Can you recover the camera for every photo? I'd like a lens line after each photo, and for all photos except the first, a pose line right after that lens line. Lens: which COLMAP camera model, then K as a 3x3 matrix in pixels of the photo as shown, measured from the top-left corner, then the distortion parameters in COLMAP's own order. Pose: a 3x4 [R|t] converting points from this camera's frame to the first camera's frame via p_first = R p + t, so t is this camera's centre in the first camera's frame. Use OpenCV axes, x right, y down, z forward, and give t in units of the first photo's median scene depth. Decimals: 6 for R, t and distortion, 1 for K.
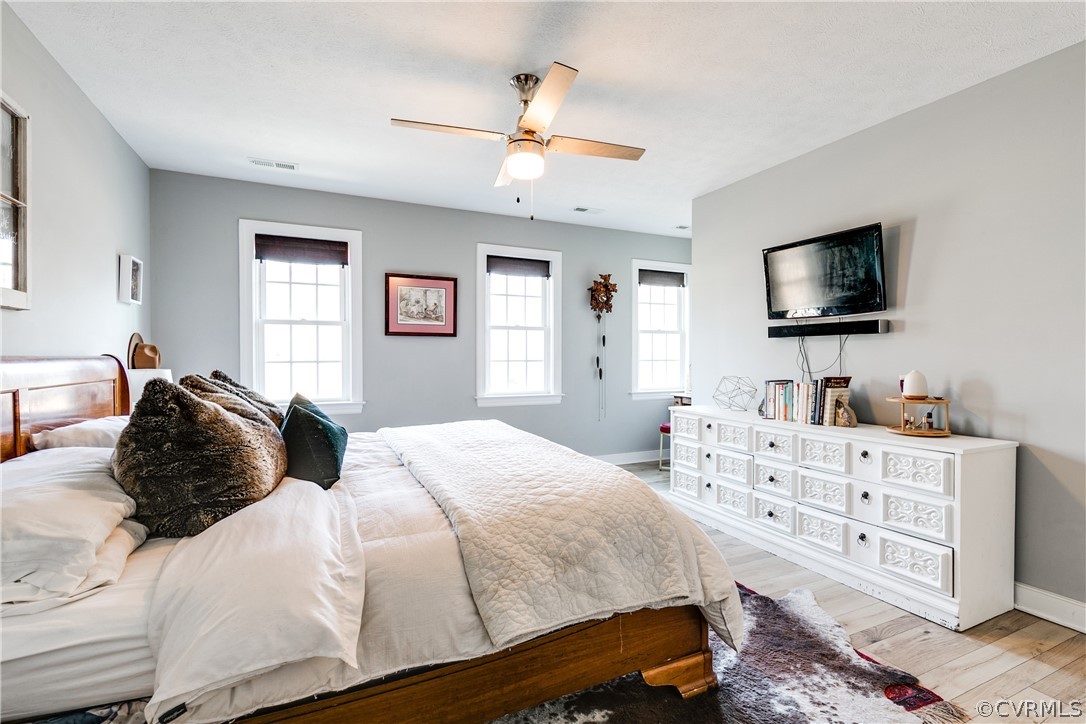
lens RADIAL K [[497.3, 0, 542.3], [0, 497.3, 362.0], [0, 0, 1]] dist [0.005722, -0.000256]
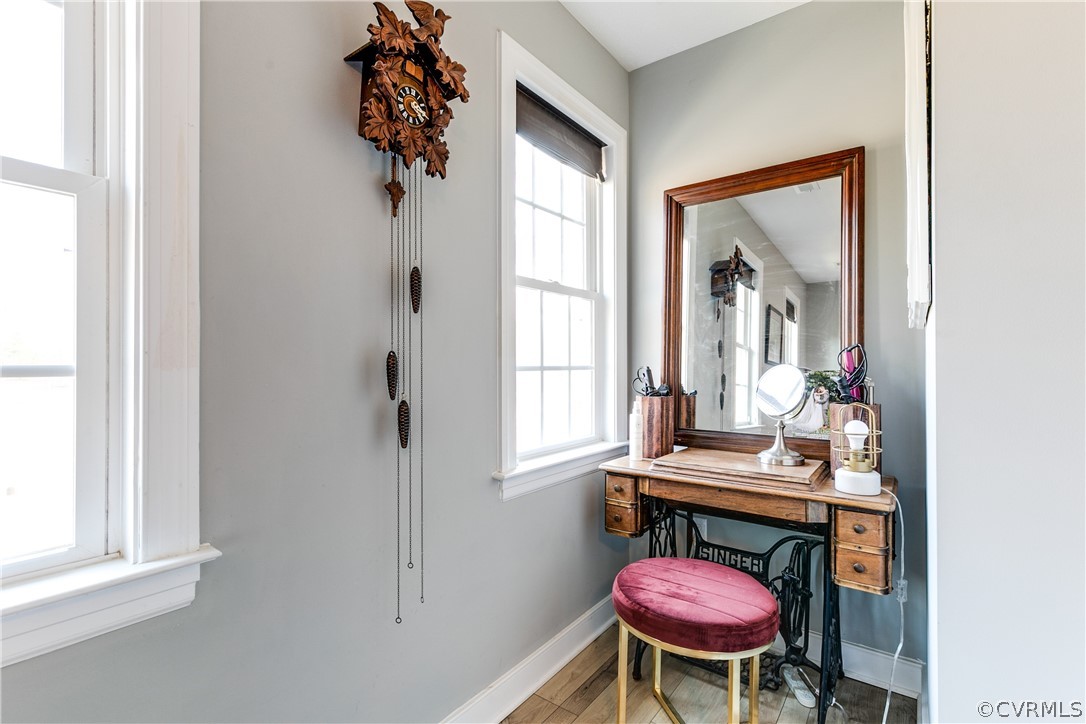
lens RADIAL K [[497.3, 0, 537.2], [0, 497.3, 368.5], [0, 0, 1]] dist [0.005722, -0.000256]
pose [[0.884127, -0.002818, 0.467237, 0.061745], [0.005685, 0.999973, -0.004726, -0.001671], [-0.467211, 0.006835, 0.884119, 0.754344]]
